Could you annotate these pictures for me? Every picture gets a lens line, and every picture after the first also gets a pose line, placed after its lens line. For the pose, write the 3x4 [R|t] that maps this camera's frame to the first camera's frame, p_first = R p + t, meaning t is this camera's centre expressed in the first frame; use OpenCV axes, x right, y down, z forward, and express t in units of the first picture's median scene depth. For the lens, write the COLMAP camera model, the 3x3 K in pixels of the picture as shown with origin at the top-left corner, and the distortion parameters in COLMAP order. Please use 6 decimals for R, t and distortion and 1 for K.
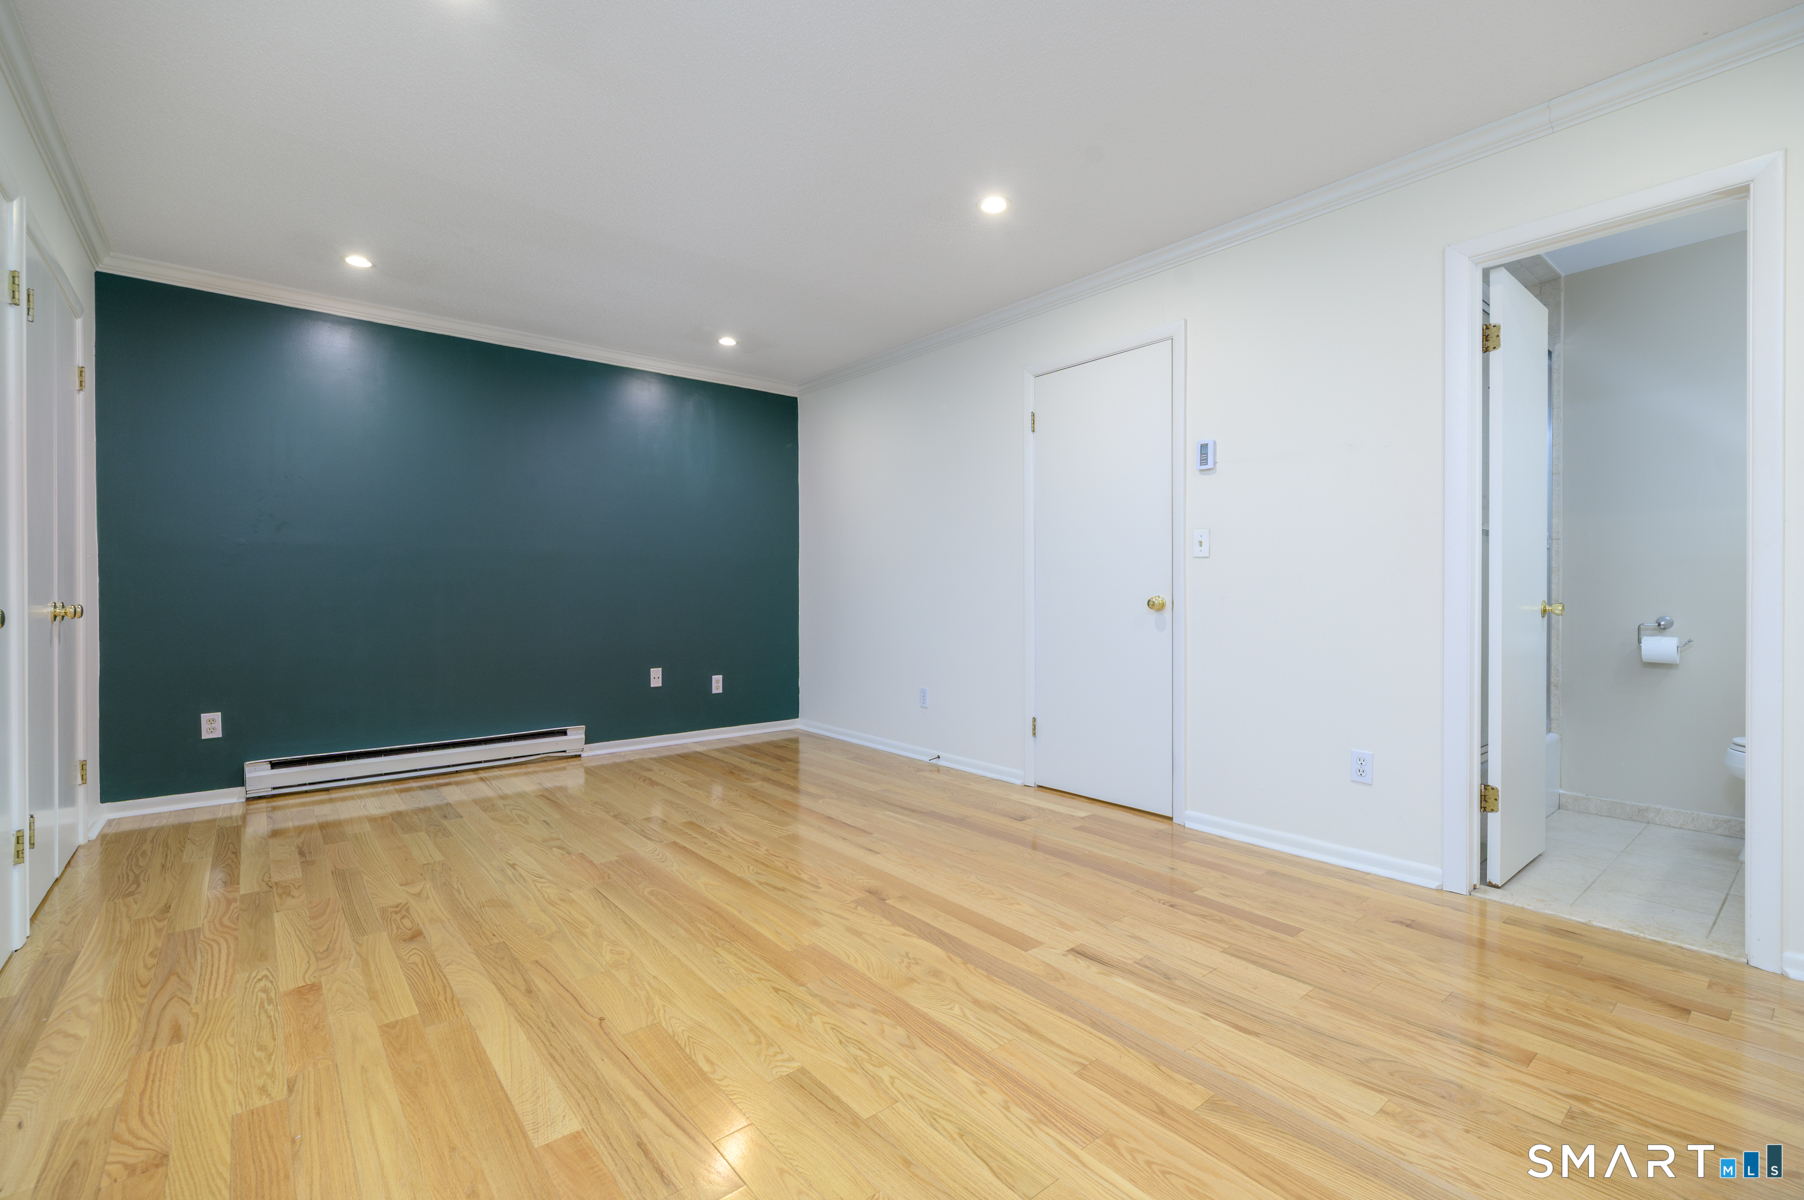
lens RADIAL K [[791.8, 0, 914.3], [0, 791.8, 597.5], [0, 0, 1]] dist [0.001356, 0.000031]
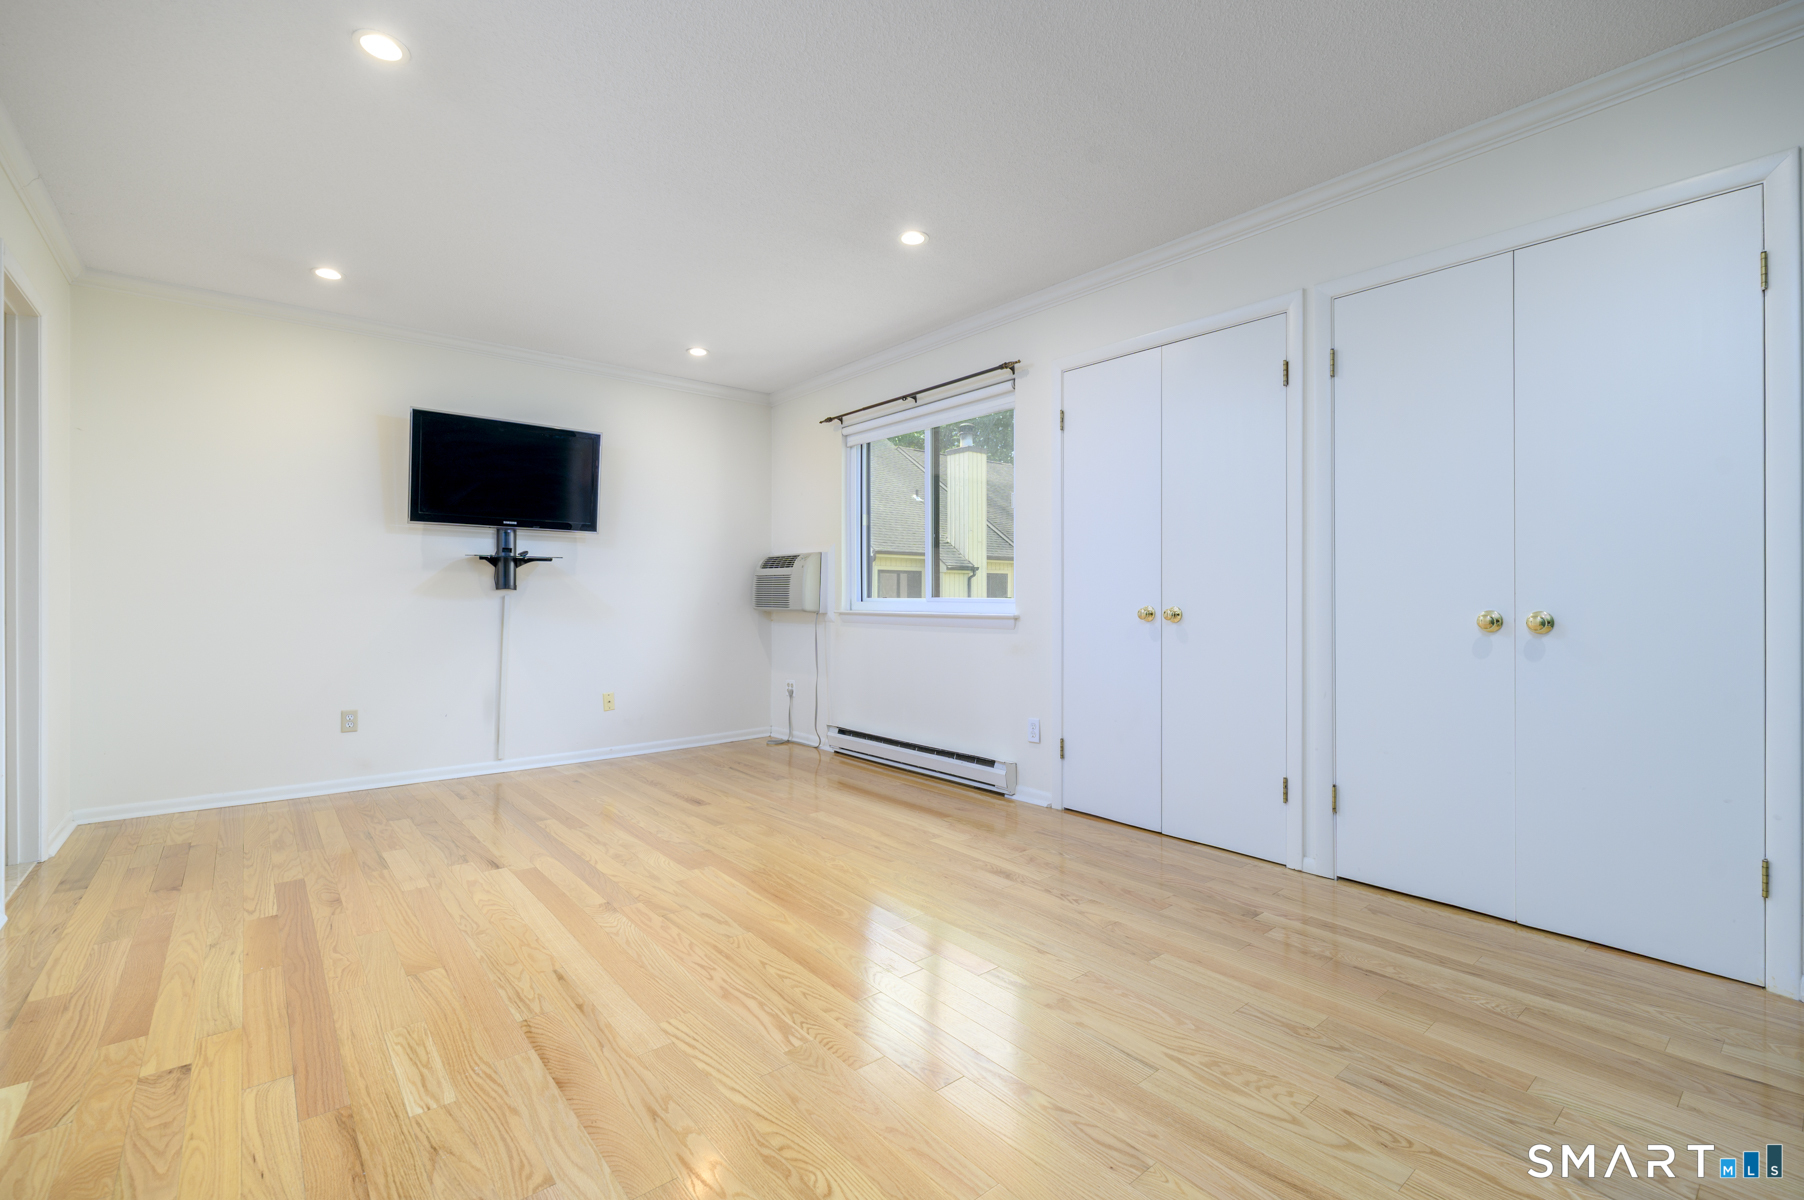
lens RADIAL K [[791.8, 0, 914.3], [0, 791.8, 597.5], [0, 0, 1]] dist [0.001356, 0.000031]
pose [[-0.999996, 0.002505, -0.001249, -0.411022], [0.002491, 0.999941, 0.010563, -0.020485], [0.001276, 0.010560, -0.999943, 1.909411]]
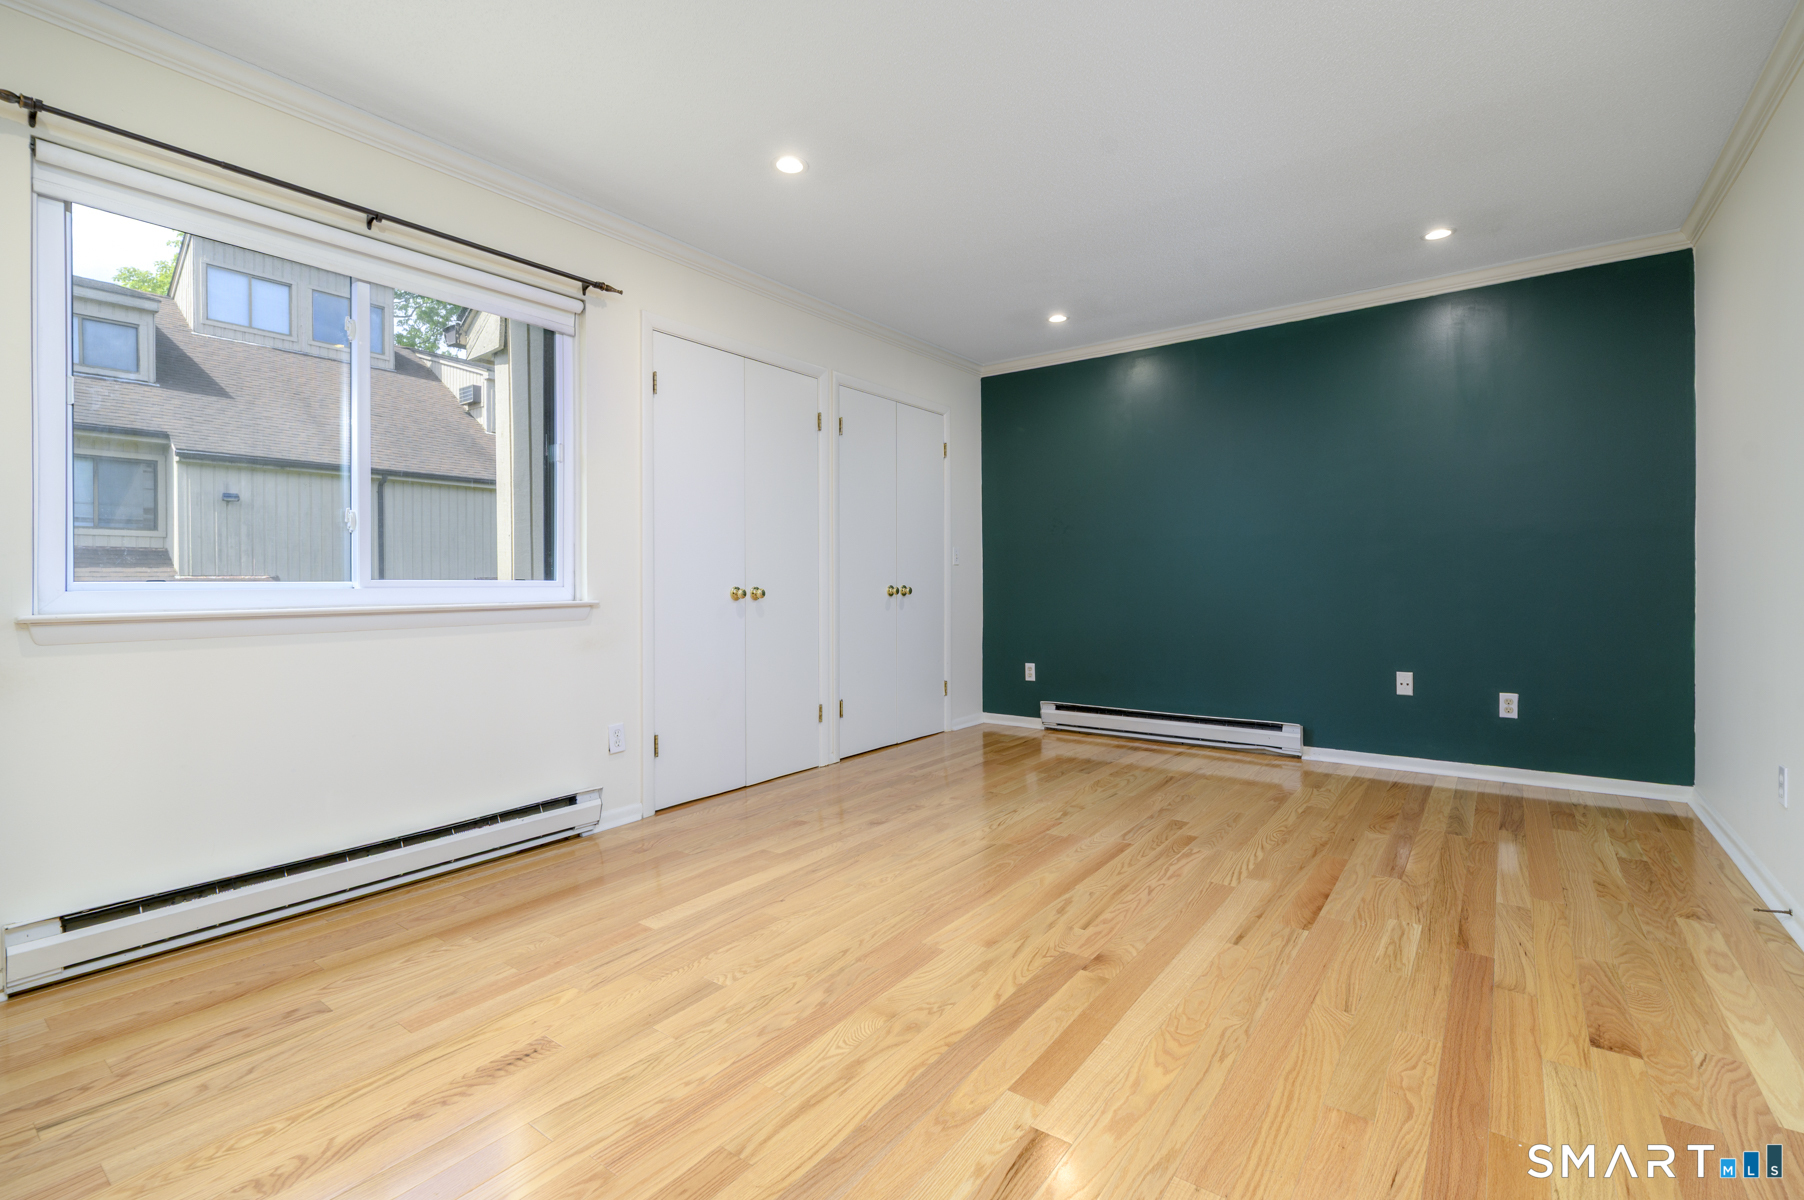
lens RADIAL K [[809.8, 0, 895.1], [0, 809.8, 579.8], [0, 0, 1]] dist [-0.002035, -0.001547]
pose [[0.223938, -0.001757, -0.974602, 0.663209], [-0.001536, 0.999996, -0.002156, -0.000865], [0.974602, 0.001980, 0.223934, 0.603695]]
